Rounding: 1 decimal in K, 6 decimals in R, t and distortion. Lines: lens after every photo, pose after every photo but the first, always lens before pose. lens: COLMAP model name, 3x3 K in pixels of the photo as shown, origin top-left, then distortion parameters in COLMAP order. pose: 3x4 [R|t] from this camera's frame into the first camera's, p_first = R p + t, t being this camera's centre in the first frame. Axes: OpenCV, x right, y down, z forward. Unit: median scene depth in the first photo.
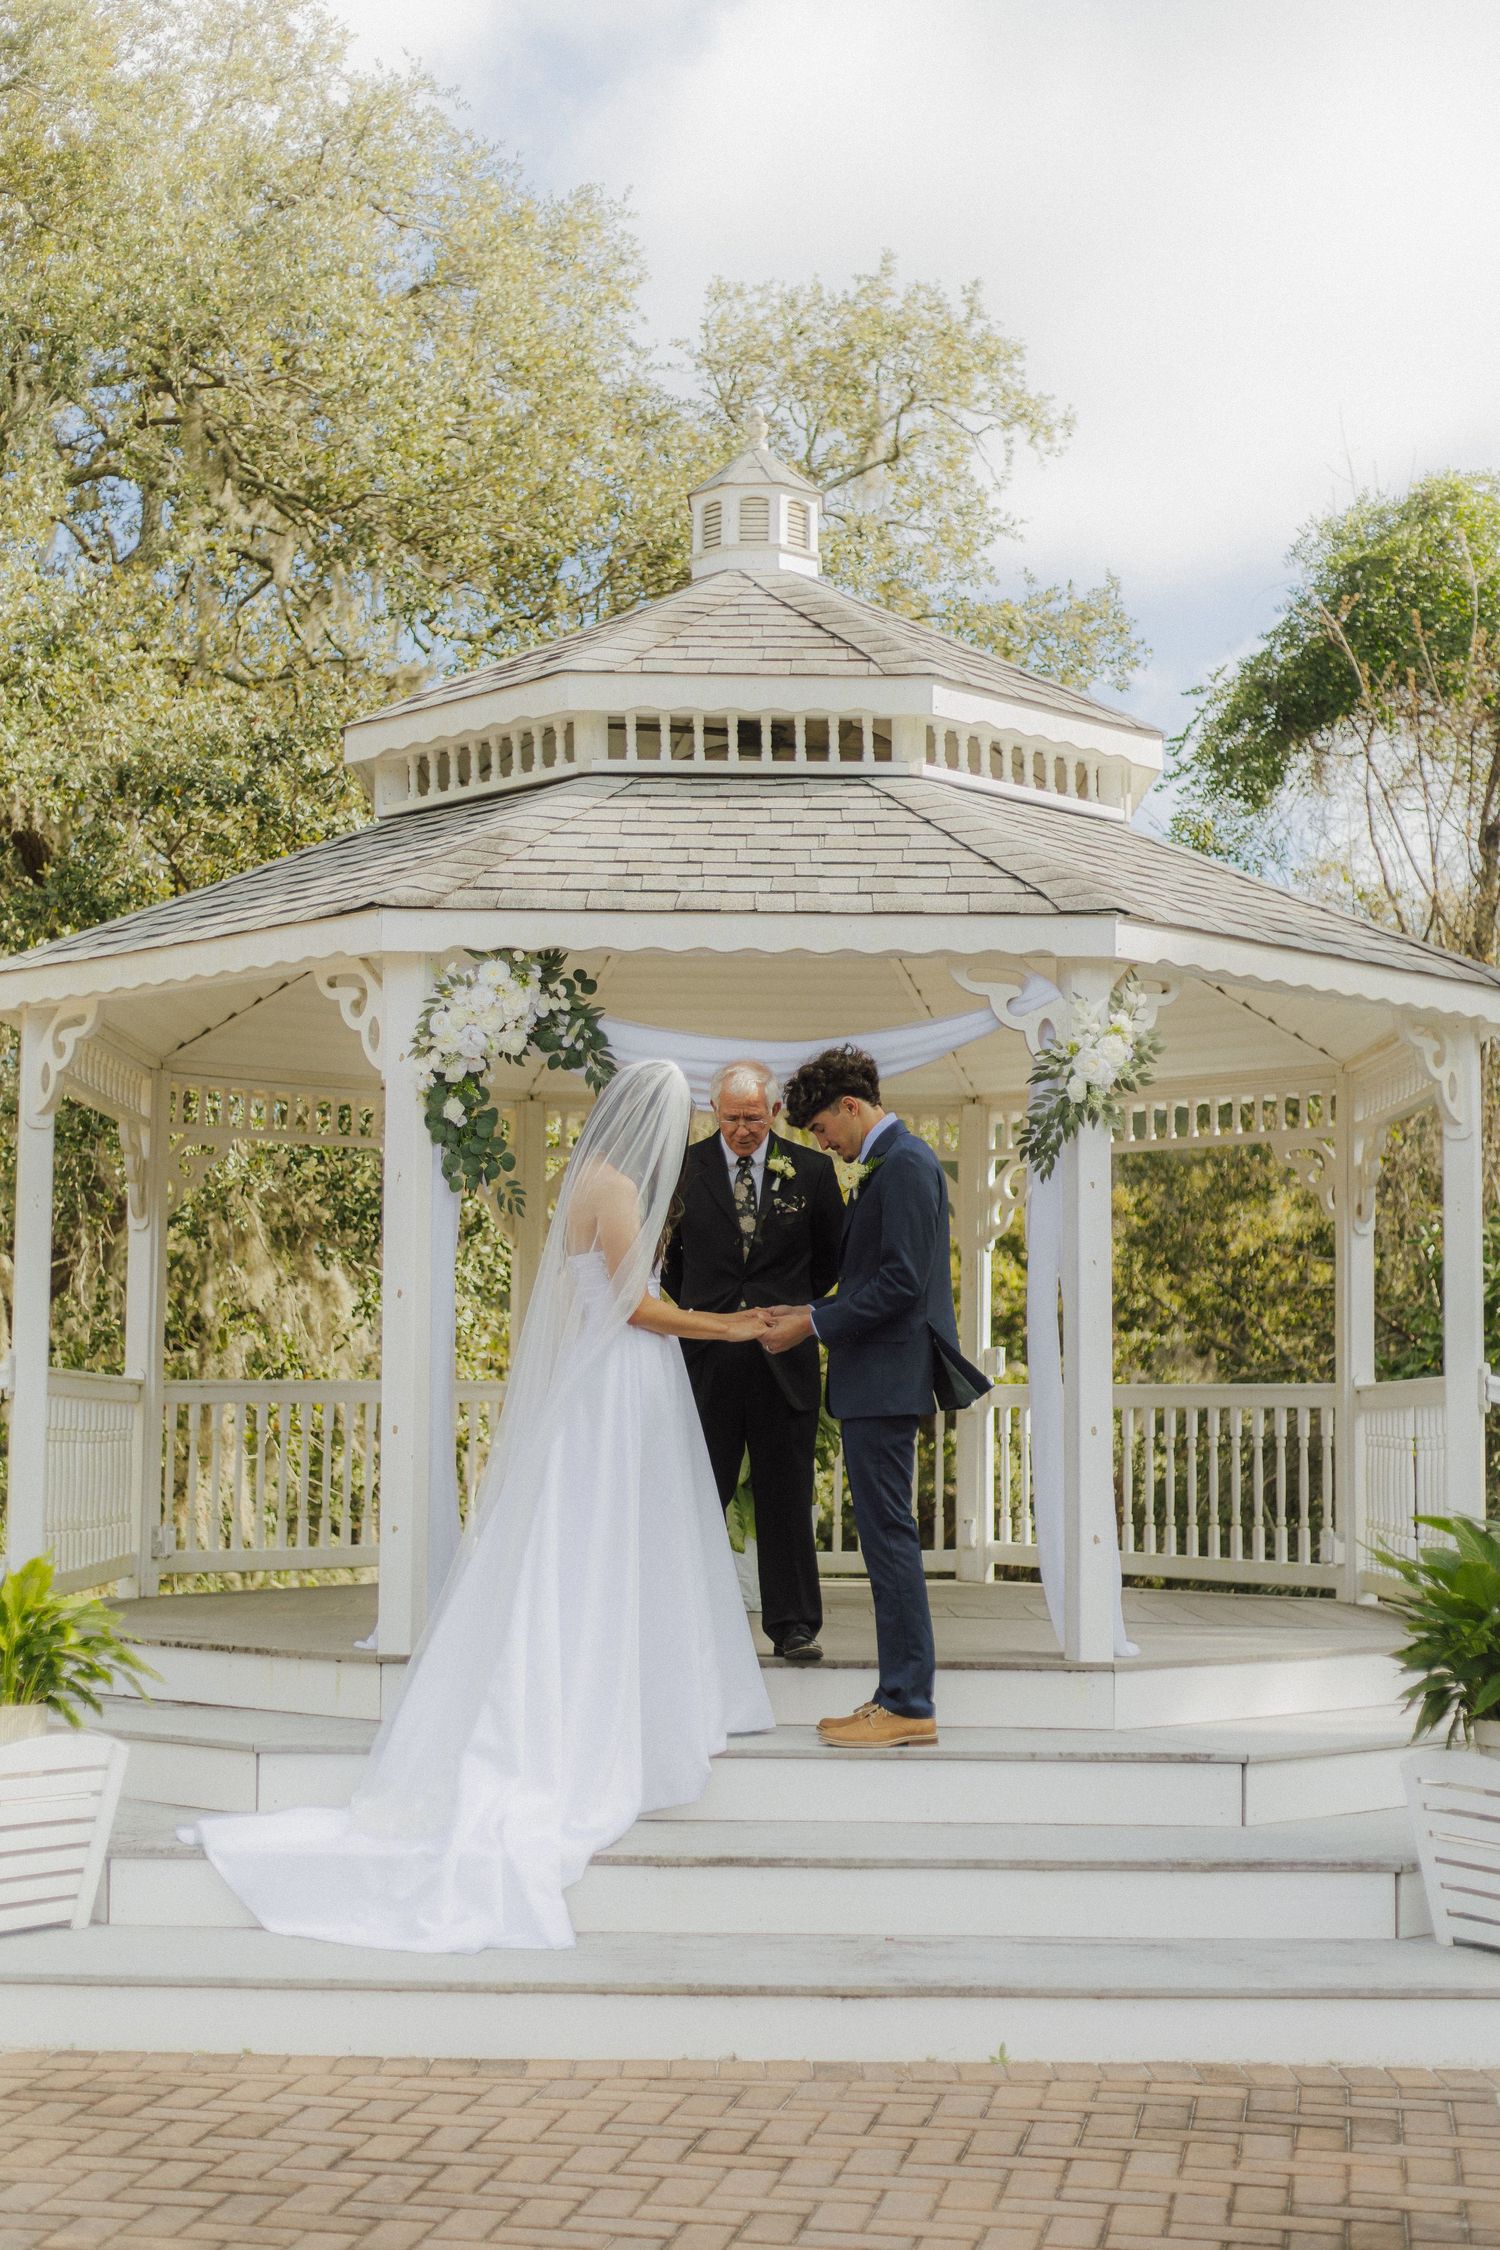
lens RADIAL K [[3286.4, 0, 715.0], [0, 3286.4, 1114.3], [0, 0, 1]] dist [-0.026774, -0.086909]
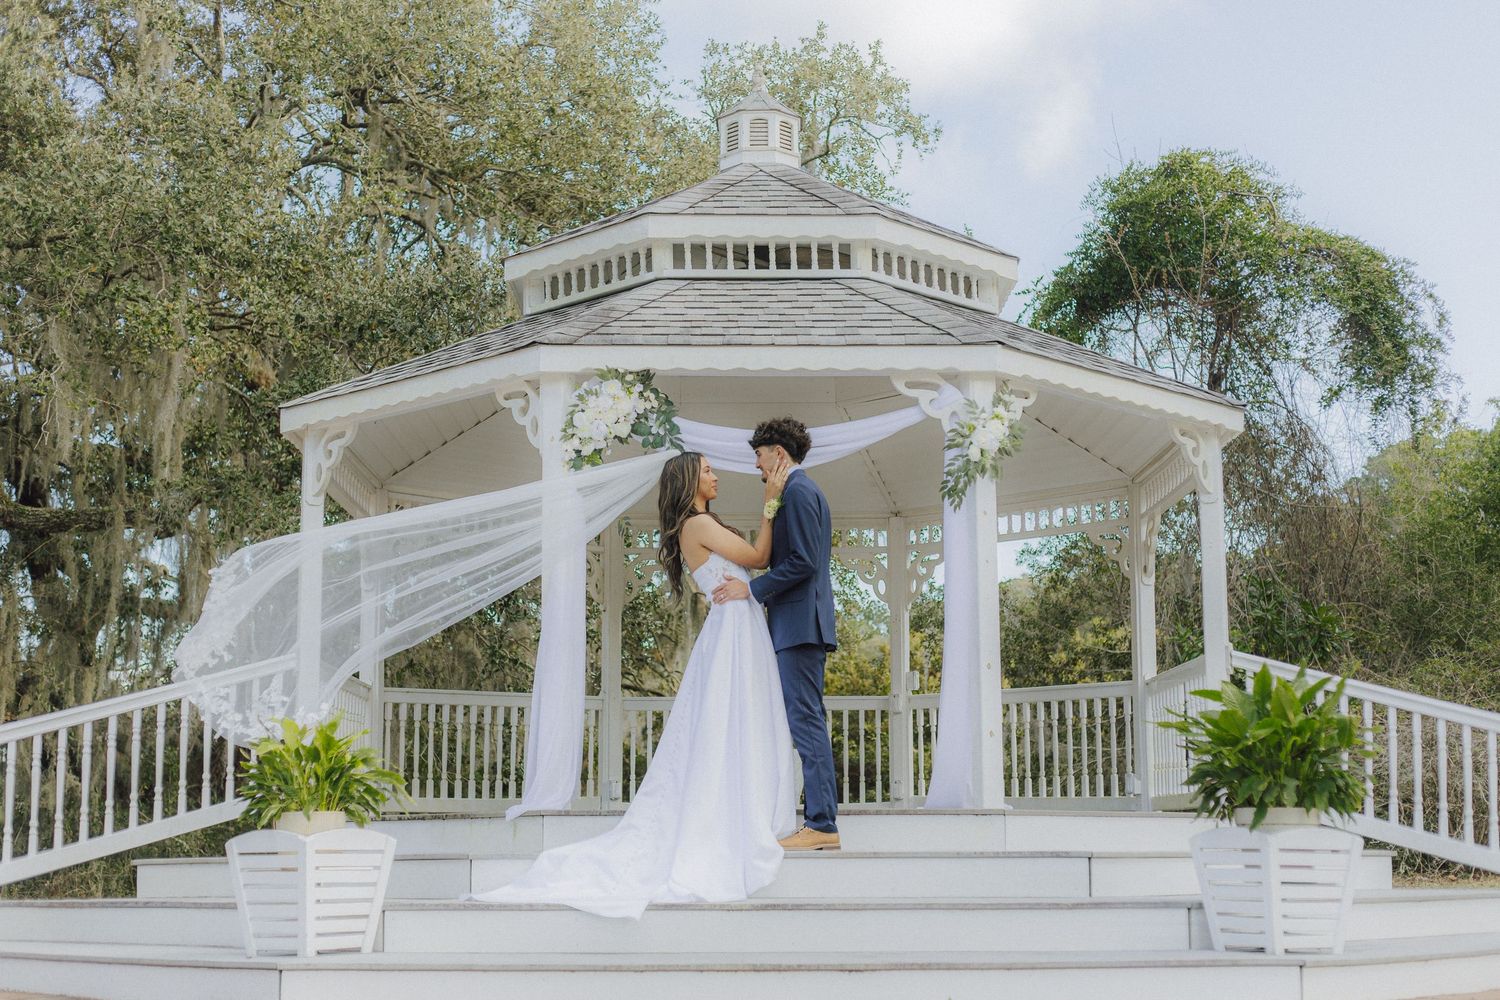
lens RADIAL K [[2190.9, 0, 750.0], [0, 2190.9, 500.0], [0, 0, 1]] dist [-0.026774, -0.086909]
pose [[0.999639, -0.010073, 0.024910, -0.022832], [0.011604, 0.998004, -0.062074, 0.069390], [-0.024235, 0.062341, 0.997761, -0.055396]]
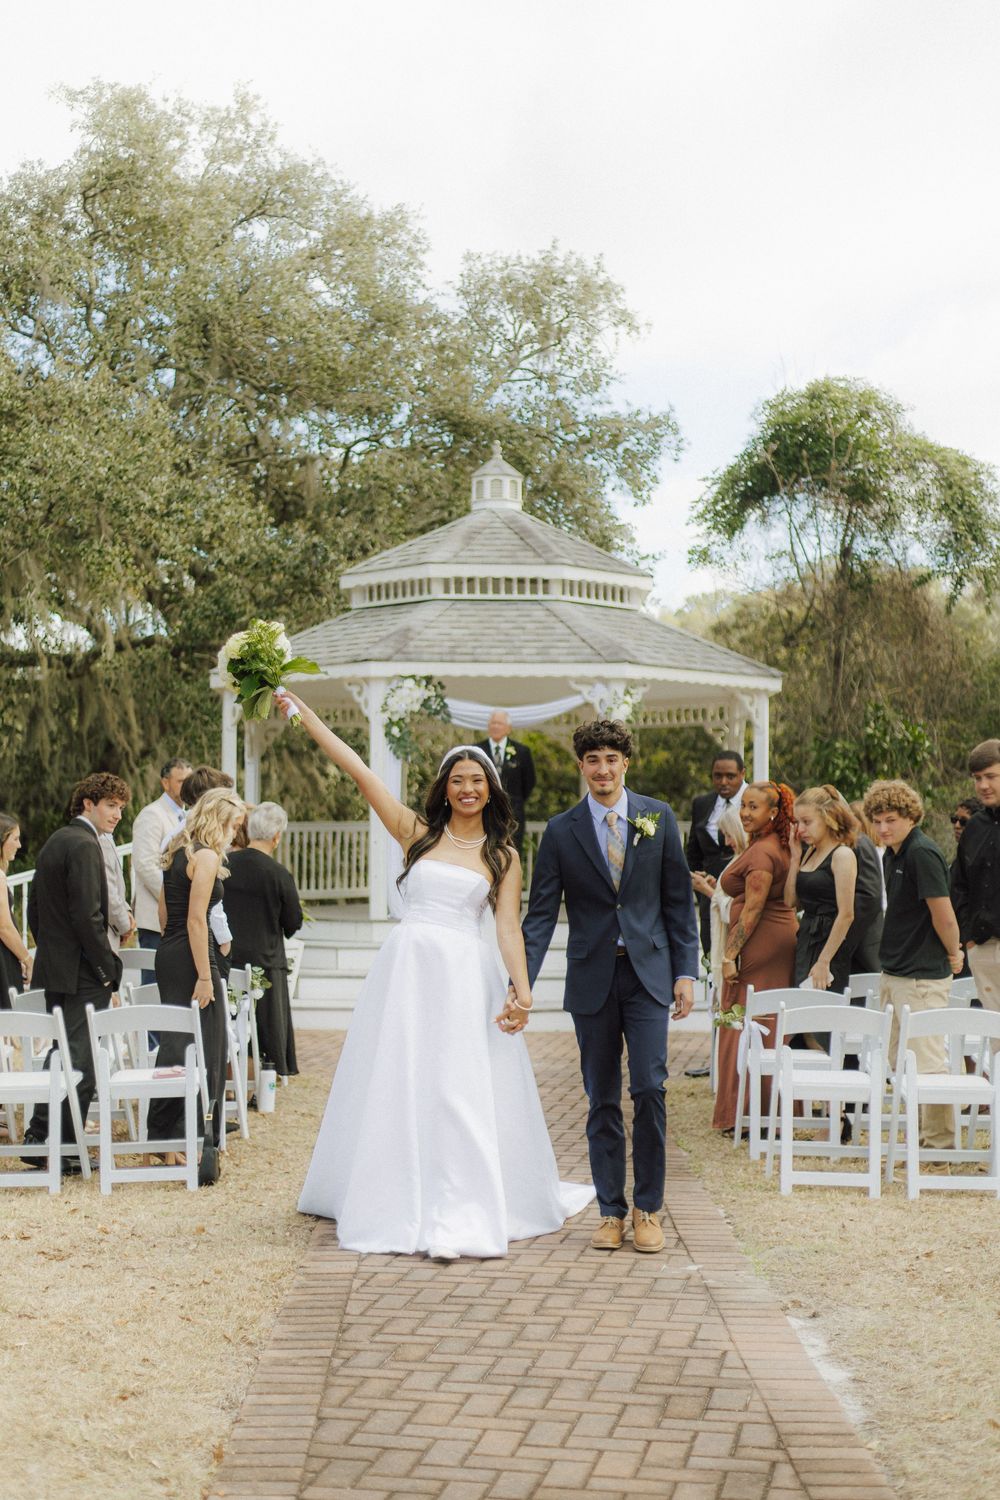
lens RADIAL K [[2190.9, 0, 476.7], [0, 2190.9, 742.9], [0, 0, 1]] dist [-0.026774, -0.086909]
pose [[0.999917, -0.003660, 0.012358, -0.027799], [0.003014, 0.998648, 0.051903, -0.078112], [-0.012531, -0.051862, 0.998576, -0.790737]]
